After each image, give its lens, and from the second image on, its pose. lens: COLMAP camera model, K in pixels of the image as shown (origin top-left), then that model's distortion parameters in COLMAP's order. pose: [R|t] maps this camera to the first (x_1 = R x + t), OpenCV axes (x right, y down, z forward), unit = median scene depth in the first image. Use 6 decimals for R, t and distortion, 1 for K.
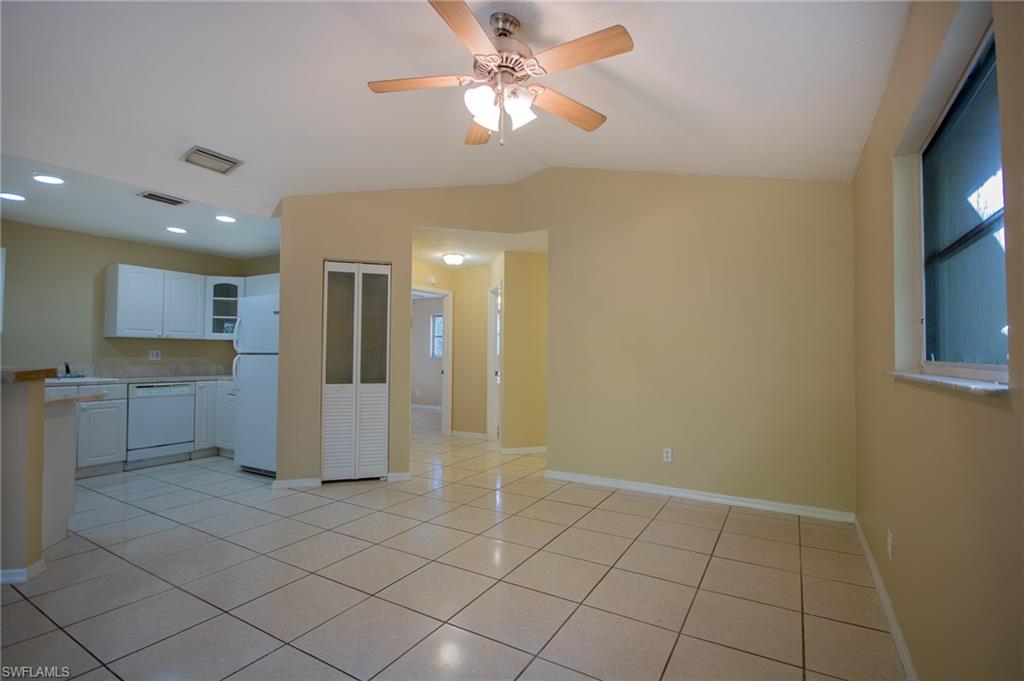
lens RADIAL K [[484.7, 0, 516.3], [0, 484.7, 342.7], [0, 0, 1]] dist [-0.004632, -0.001006]
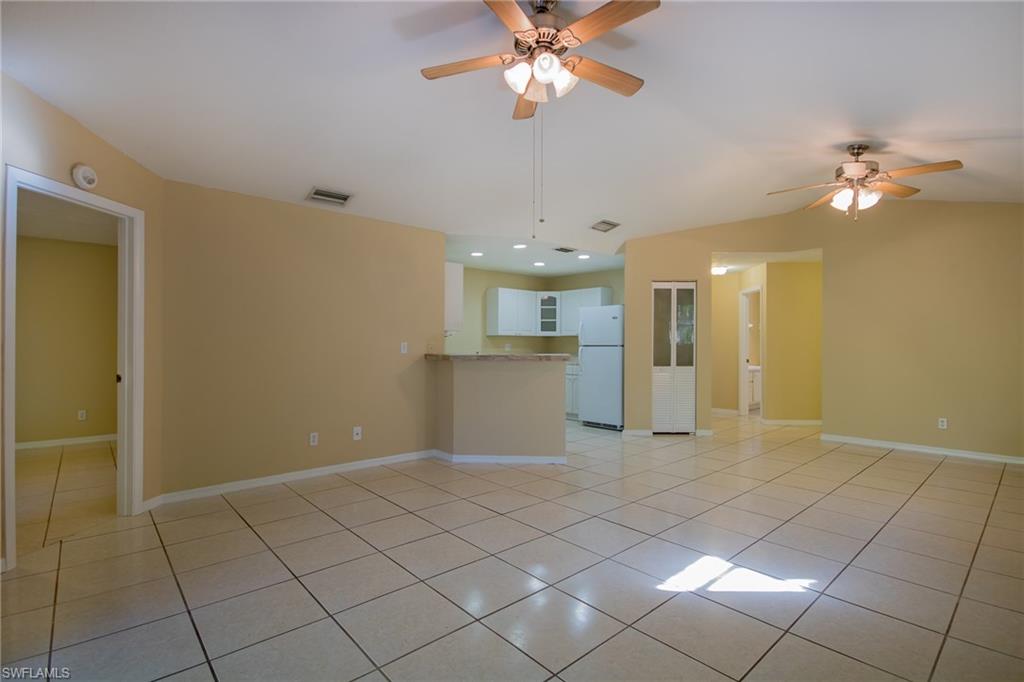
lens RADIAL K [[484.7, 0, 516.3], [0, 484.7, 343.2], [0, 0, 1]] dist [-0.004632, -0.001006]
pose [[0.951356, -0.005258, -0.308049, -0.325237], [0.011652, 0.999753, 0.018921, -0.016483], [0.307873, -0.021590, 0.951182, -0.495824]]
